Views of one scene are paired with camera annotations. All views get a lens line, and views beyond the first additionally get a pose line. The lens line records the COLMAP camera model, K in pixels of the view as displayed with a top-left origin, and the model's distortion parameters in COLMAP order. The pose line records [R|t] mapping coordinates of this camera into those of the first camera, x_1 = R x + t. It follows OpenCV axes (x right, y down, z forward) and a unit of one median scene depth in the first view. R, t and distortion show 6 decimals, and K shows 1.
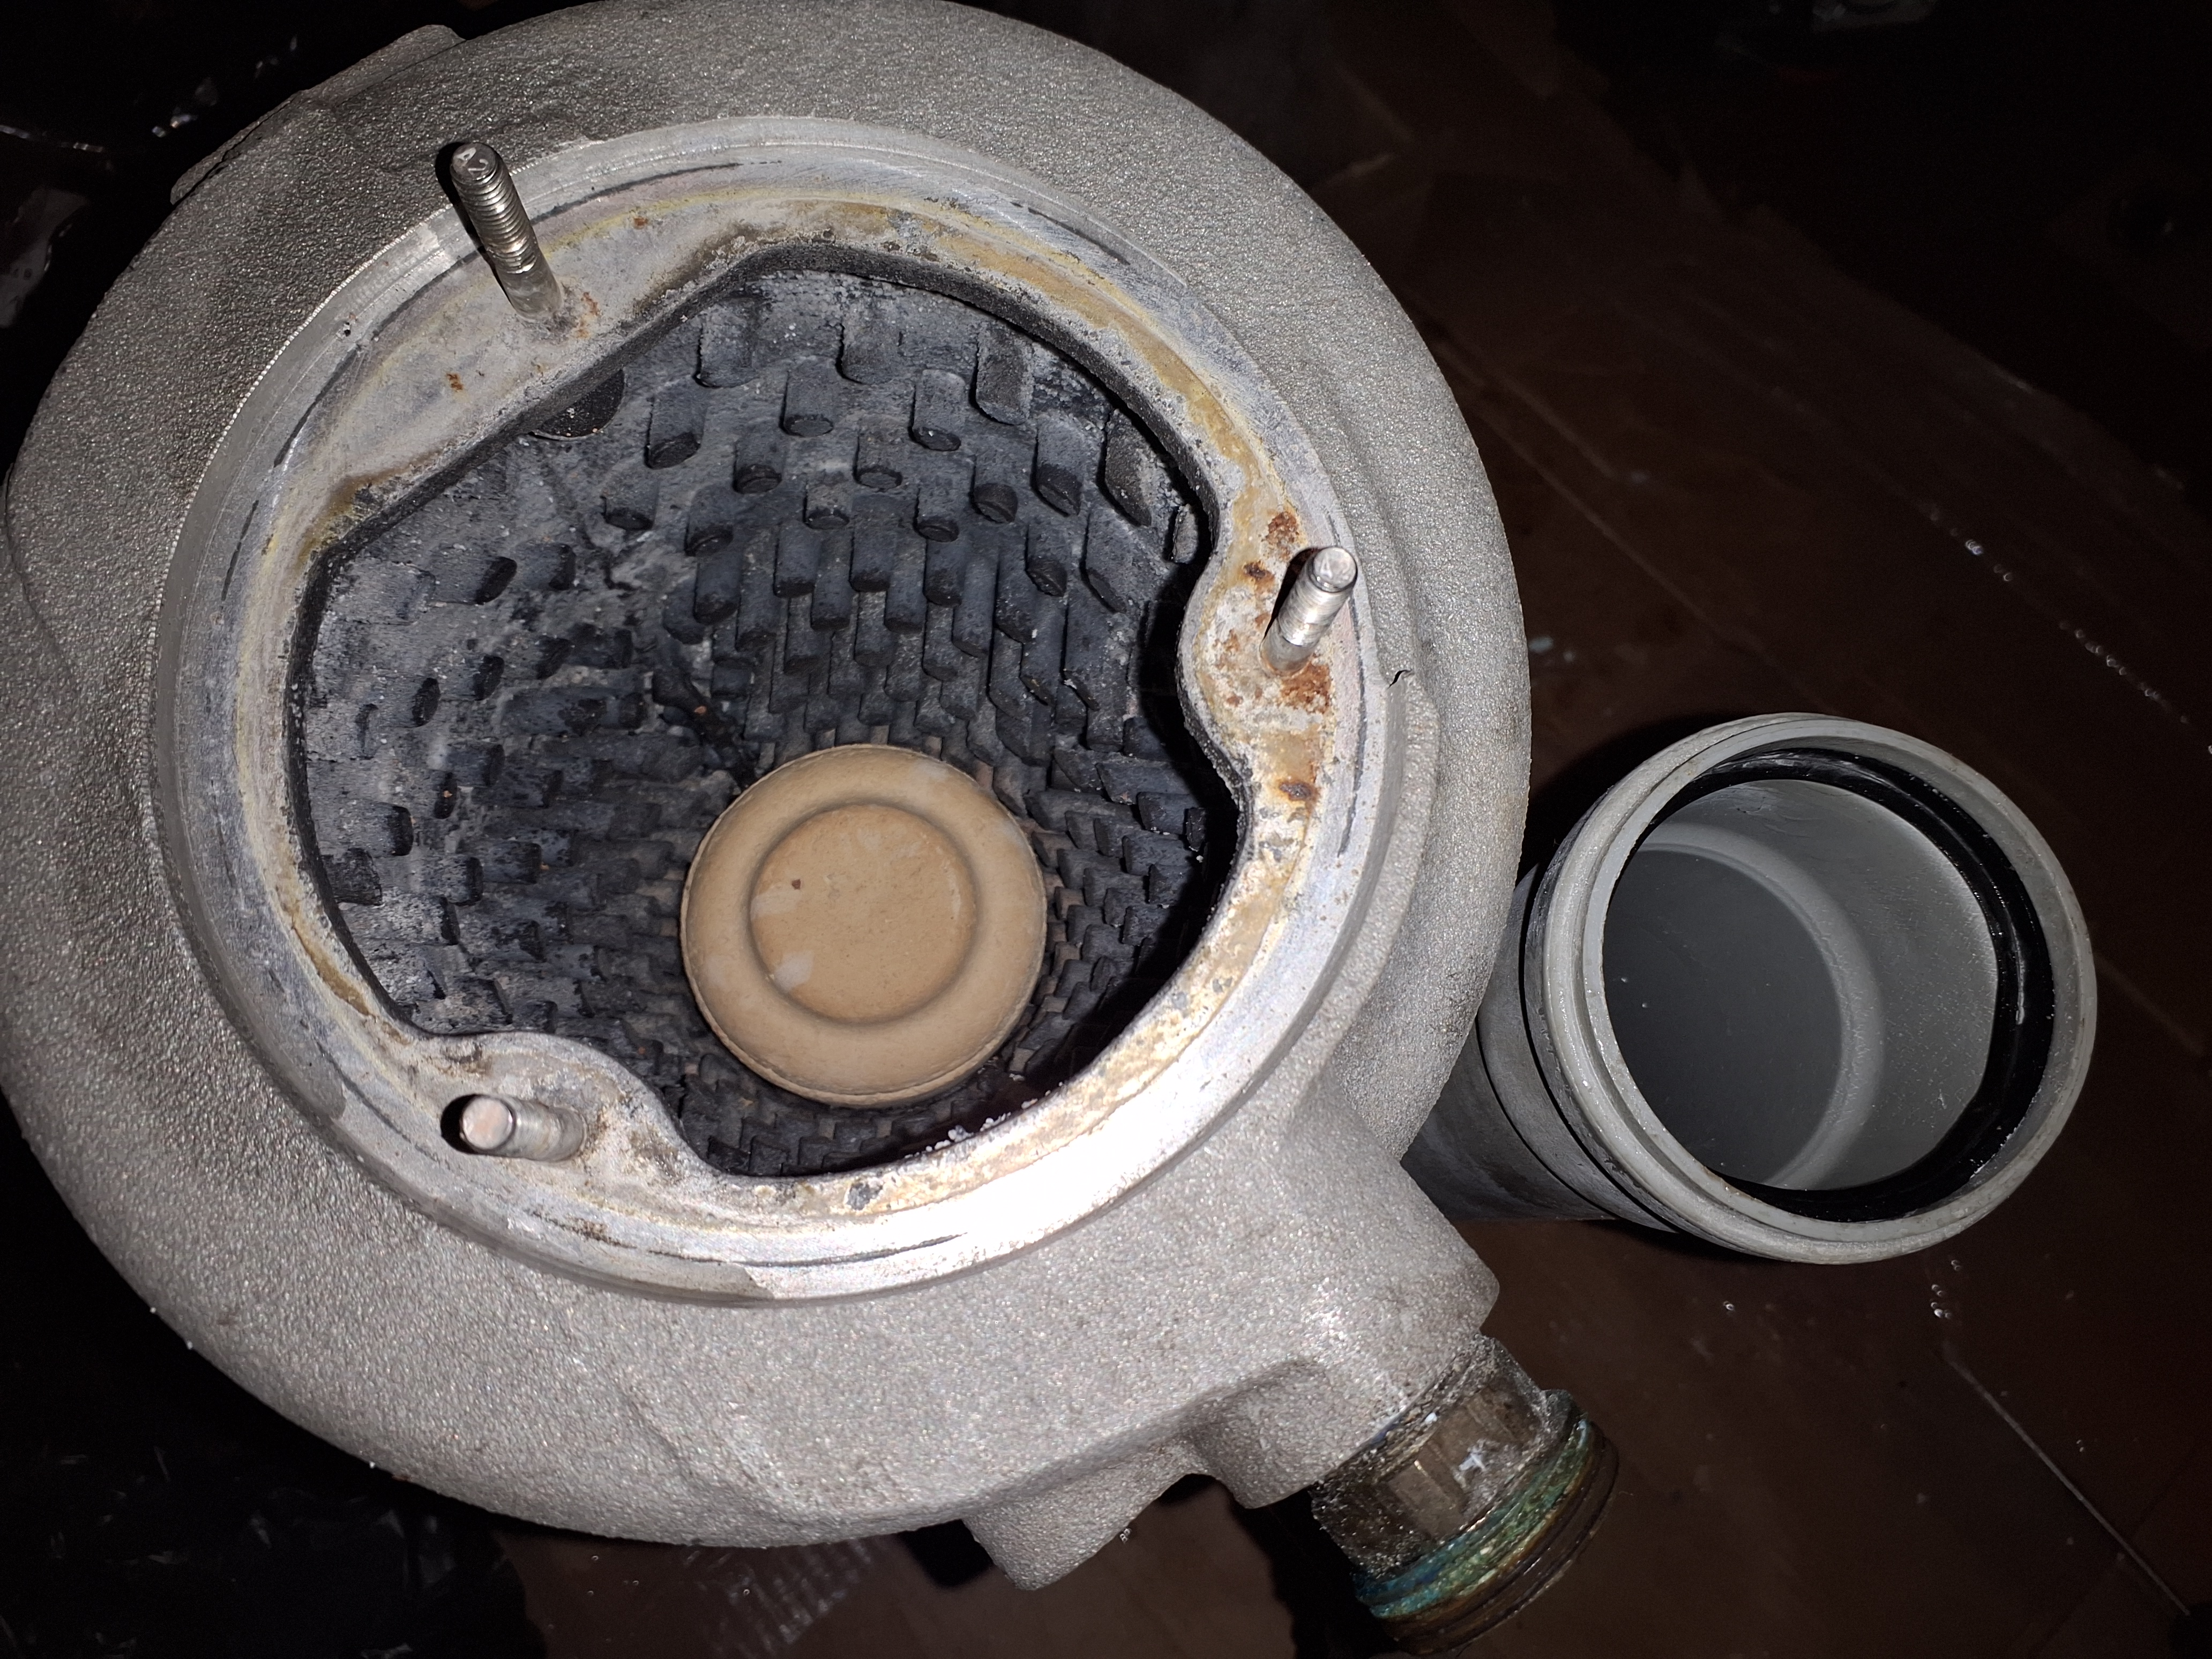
lens RADIAL K [[1749.4, 0, 1110.5], [0, 1749.4, 891.6], [0, 0, 1]] dist [0.043270, -0.140386]
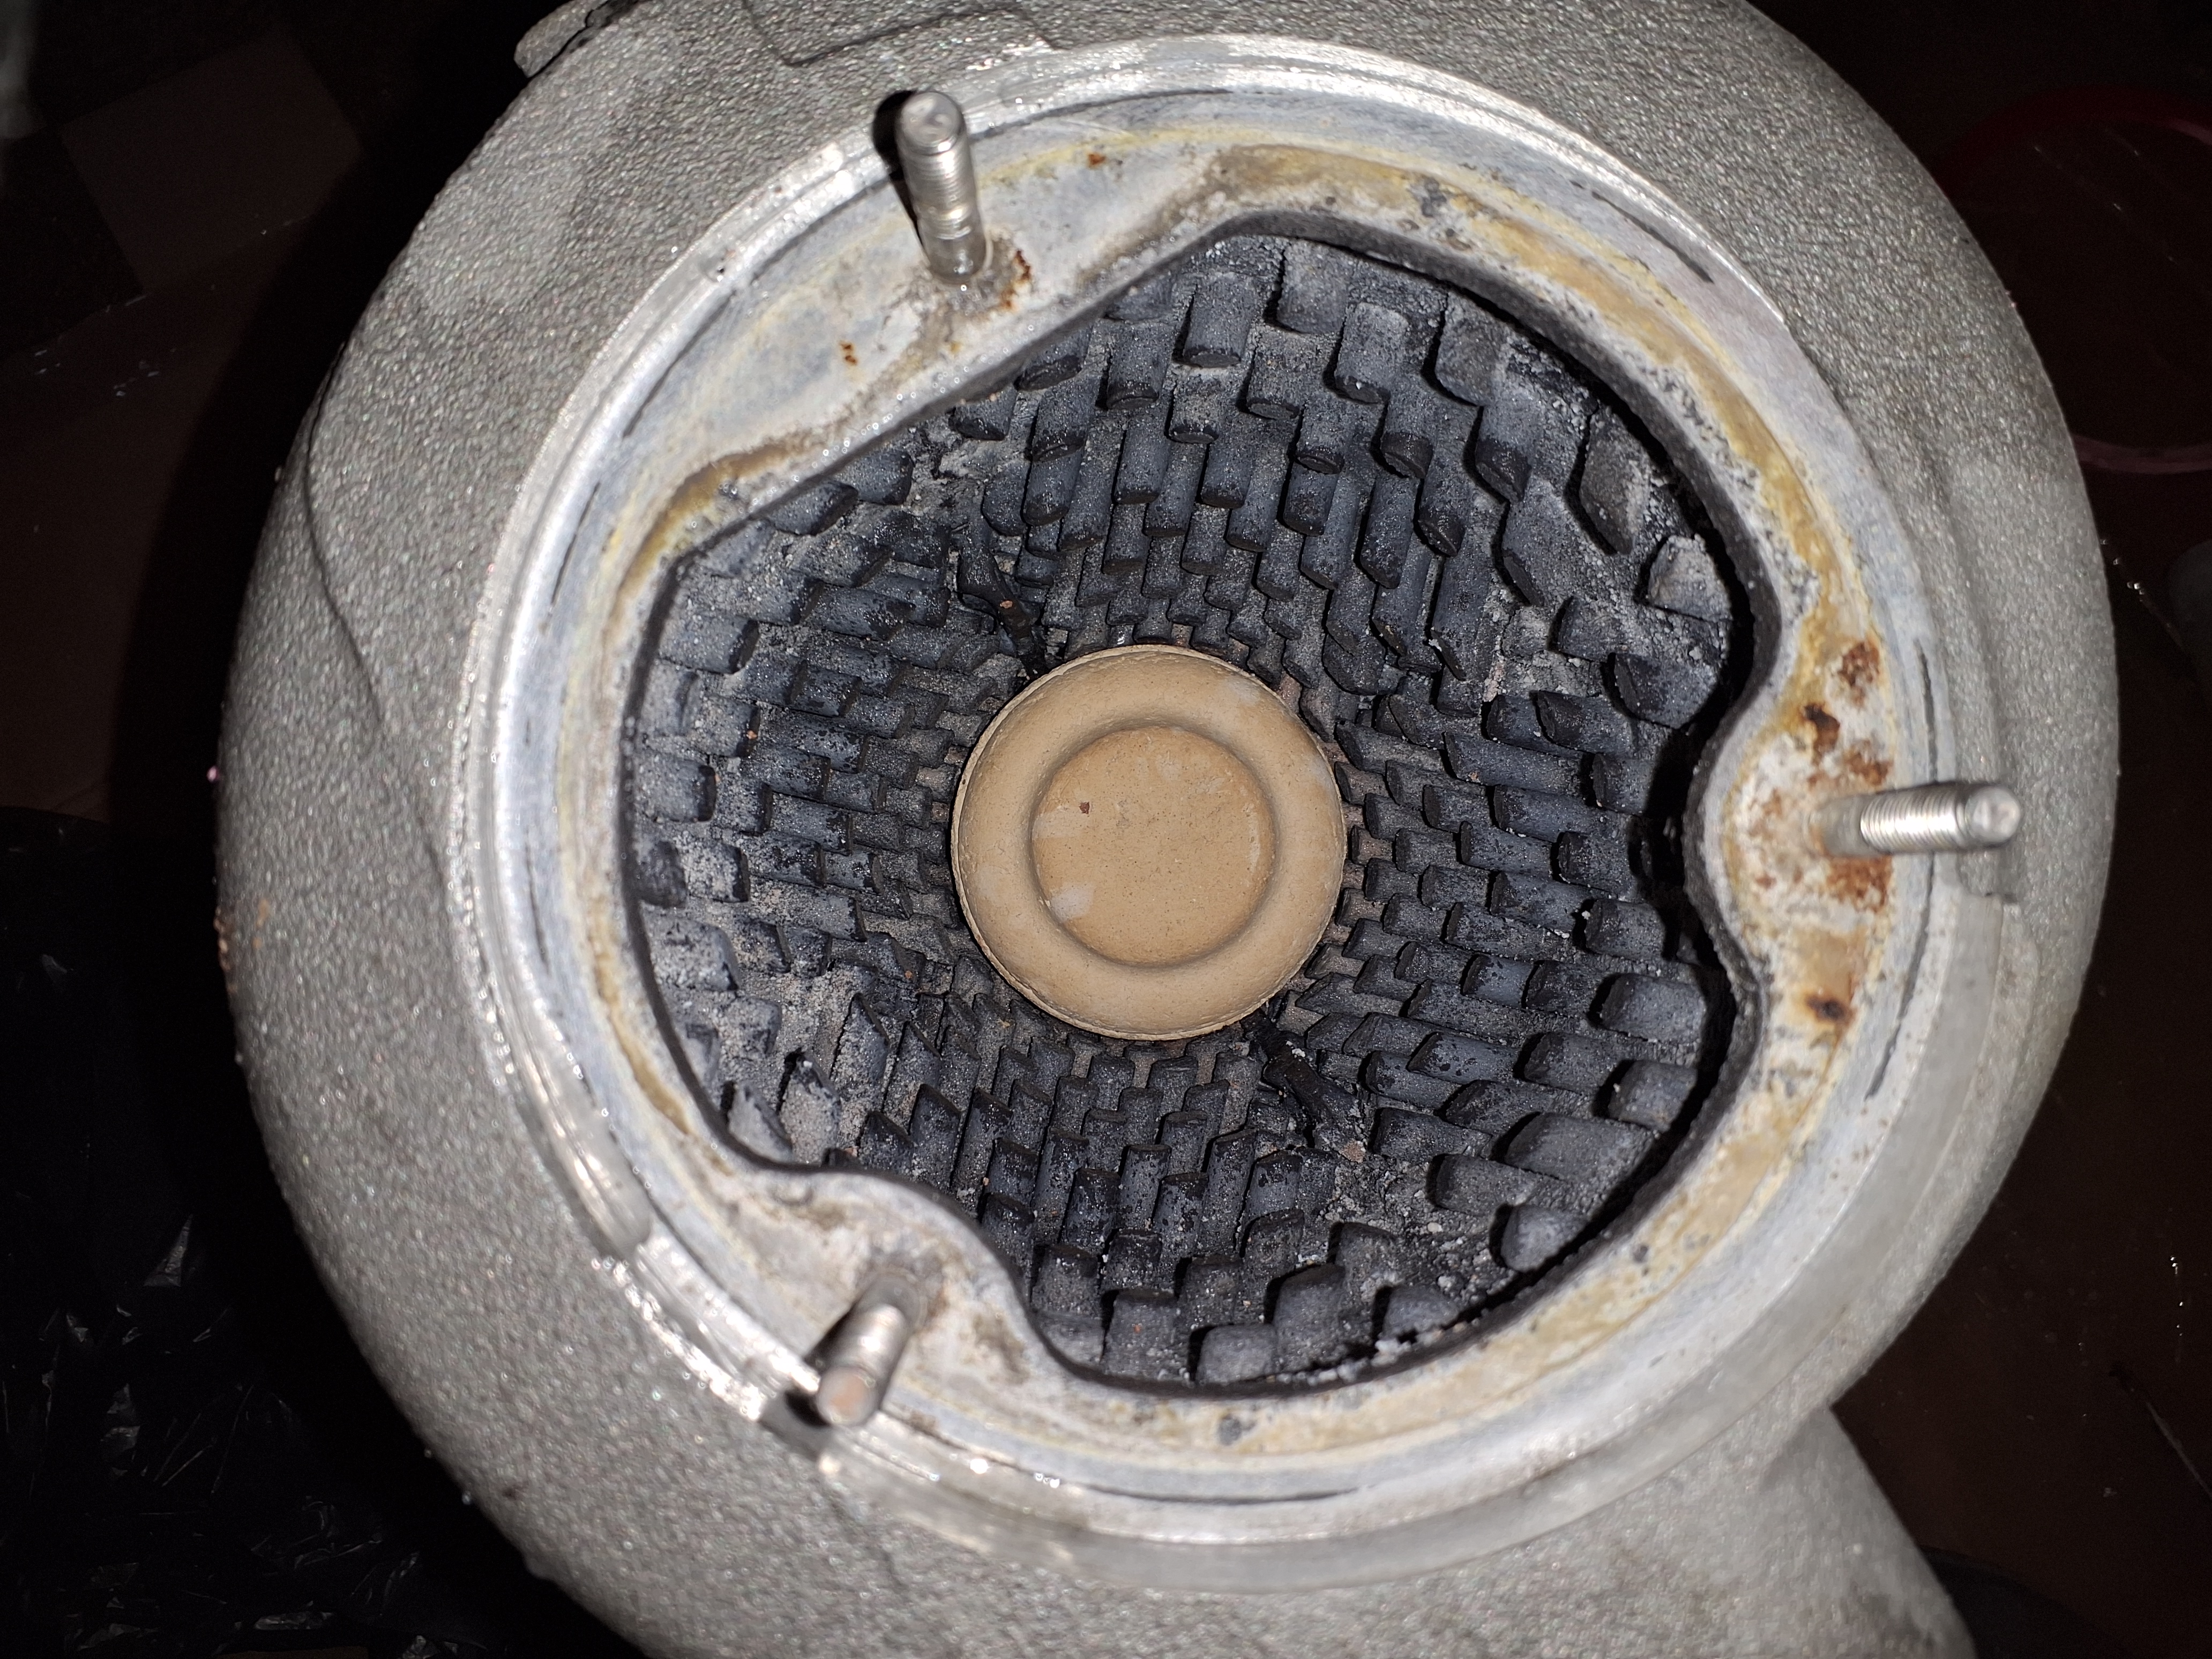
lens RADIAL K [[1737.2, 0, 1114.3], [0, 1737.2, 930.0], [0, 0, 1]] dist [0.156148, -0.493135]
pose [[0.986109, 0.142240, -0.085775, -0.143704], [-0.126411, 0.977654, 0.167966, -0.178991], [0.107750, -0.154790, 0.982054, 0.178016]]
